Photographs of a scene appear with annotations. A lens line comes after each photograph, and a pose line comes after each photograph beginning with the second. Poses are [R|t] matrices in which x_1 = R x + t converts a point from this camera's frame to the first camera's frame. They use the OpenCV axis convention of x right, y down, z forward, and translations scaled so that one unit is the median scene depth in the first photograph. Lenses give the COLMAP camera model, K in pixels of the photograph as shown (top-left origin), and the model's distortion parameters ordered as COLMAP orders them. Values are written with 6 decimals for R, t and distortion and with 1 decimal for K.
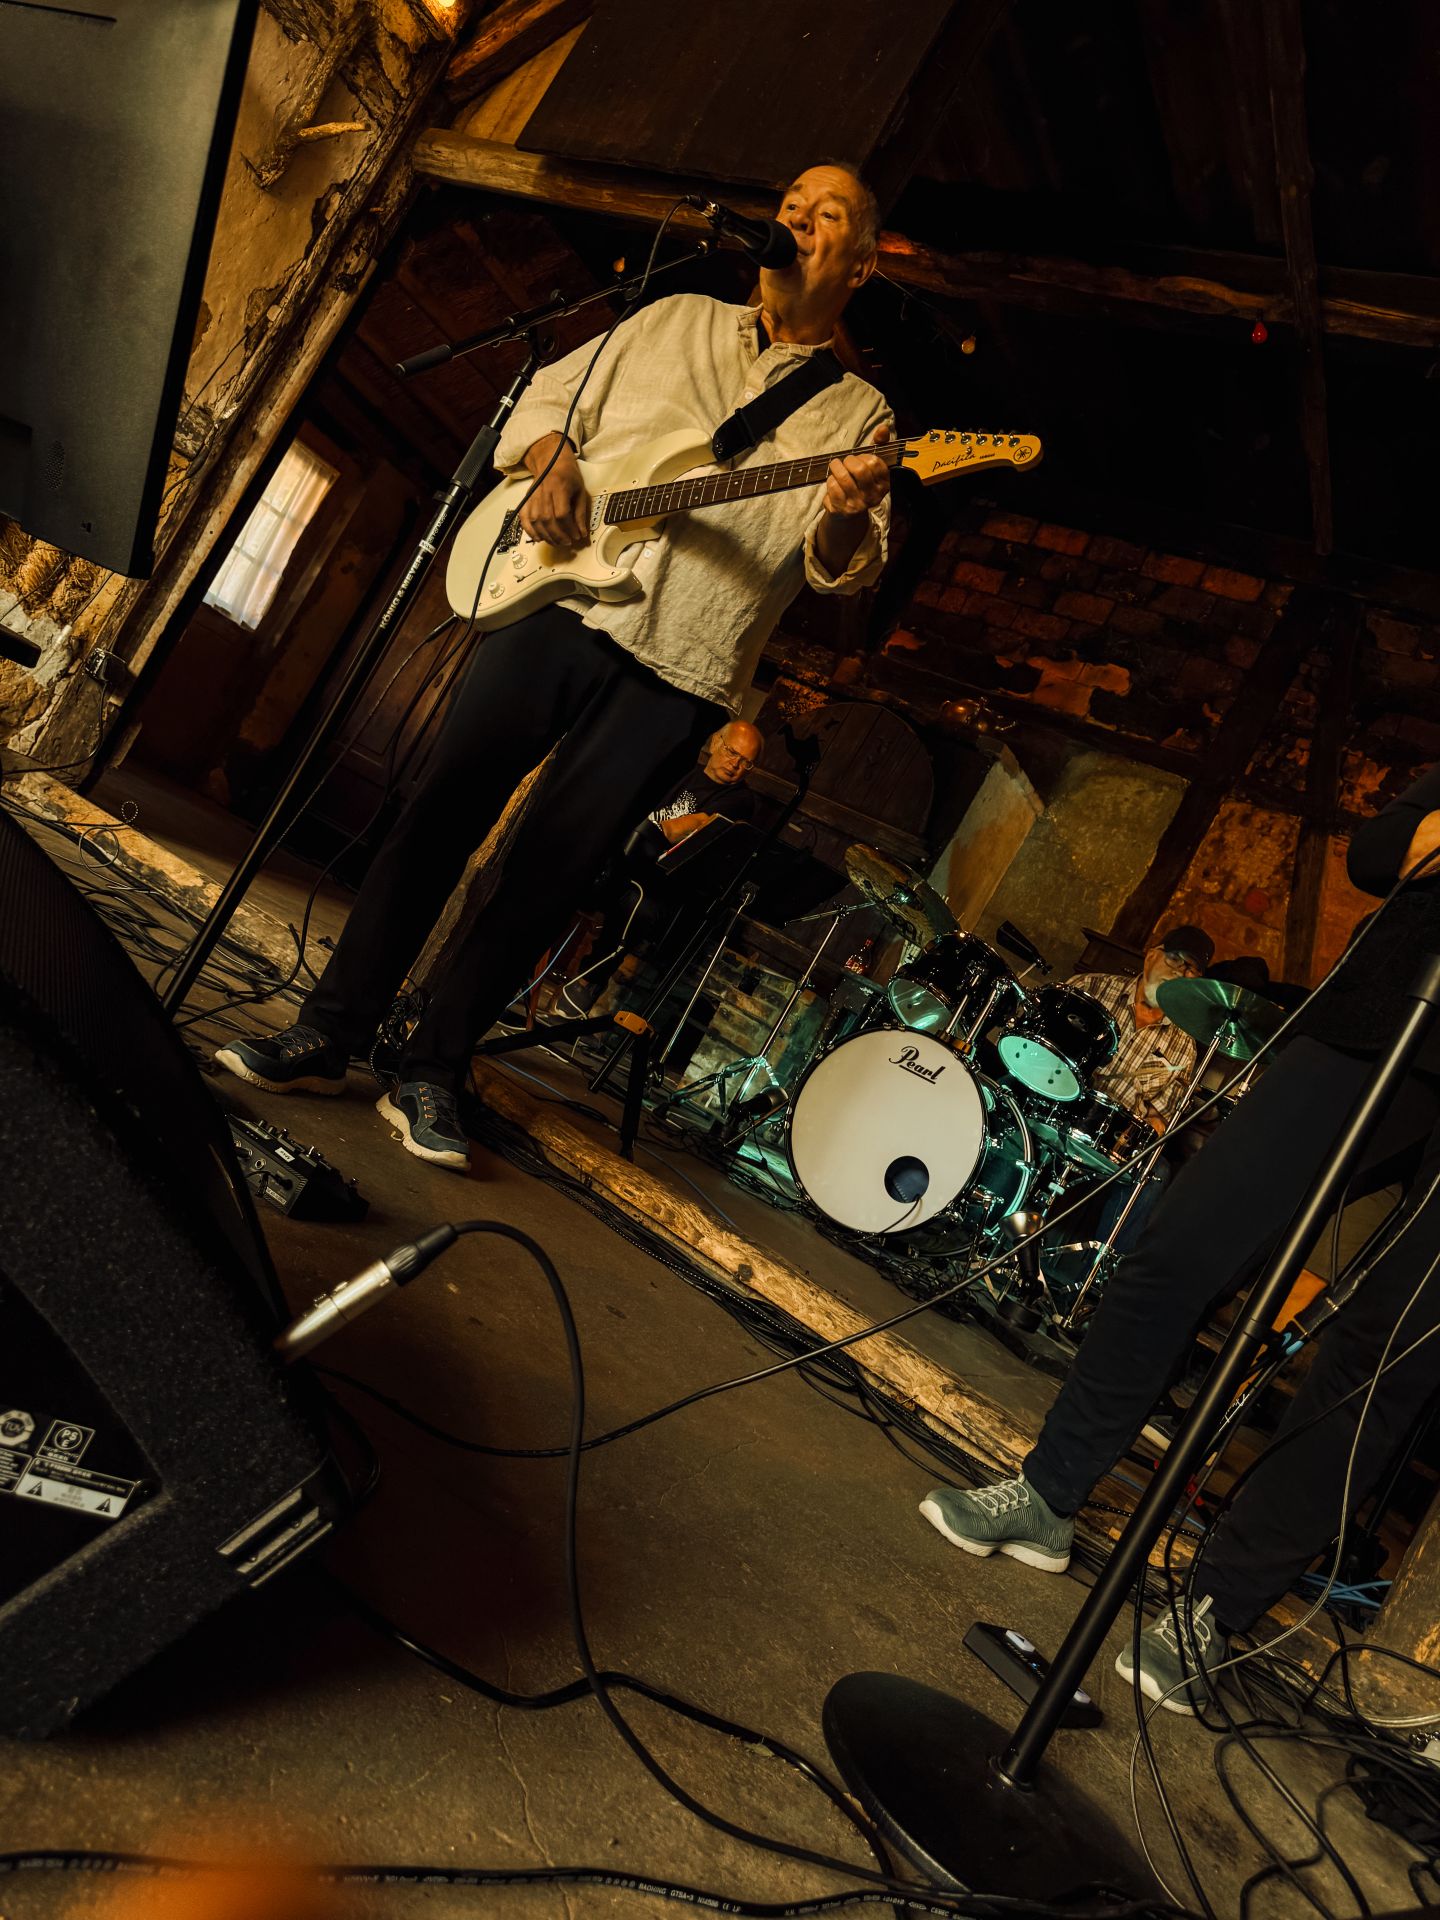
lens RADIAL K [[1371.2, 0, 719.2], [0, 1371.2, 953.8], [0, 0, 1]] dist [0.025806, -0.033139]
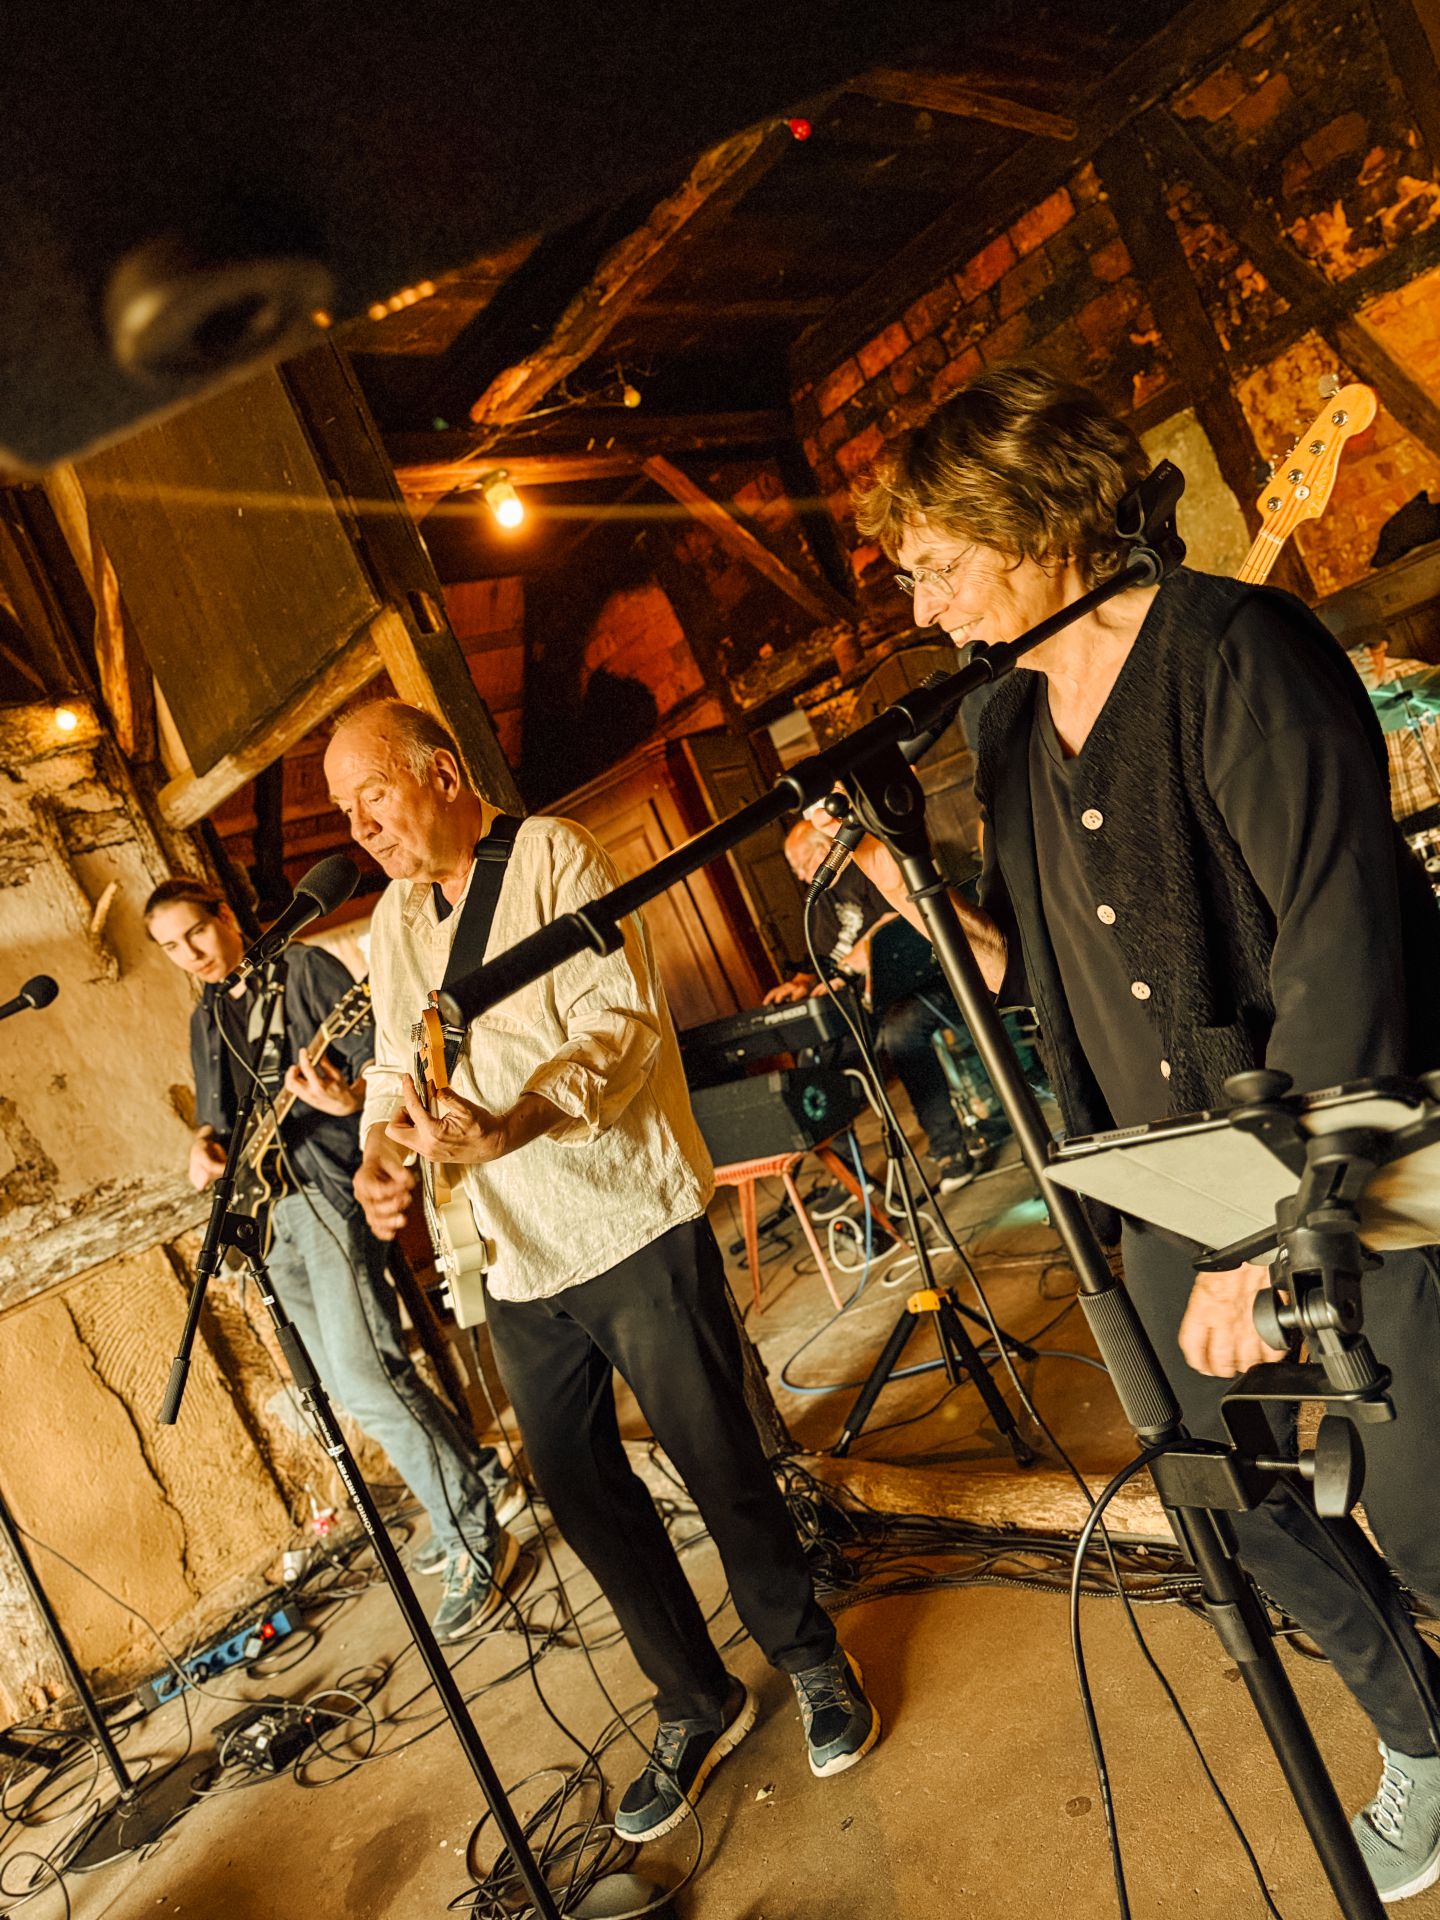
lens RADIAL K [[1371.2, 0, 727.0], [0, 1371.2, 963.2], [0, 0, 1]] dist [0.025806, -0.033139]
pose [[0.584110, -0.758612, -0.288658, 0.206709], [0.775923, 0.626263, -0.075752, -0.088231], [0.238242, -0.179729, 0.954431, 0.069053]]
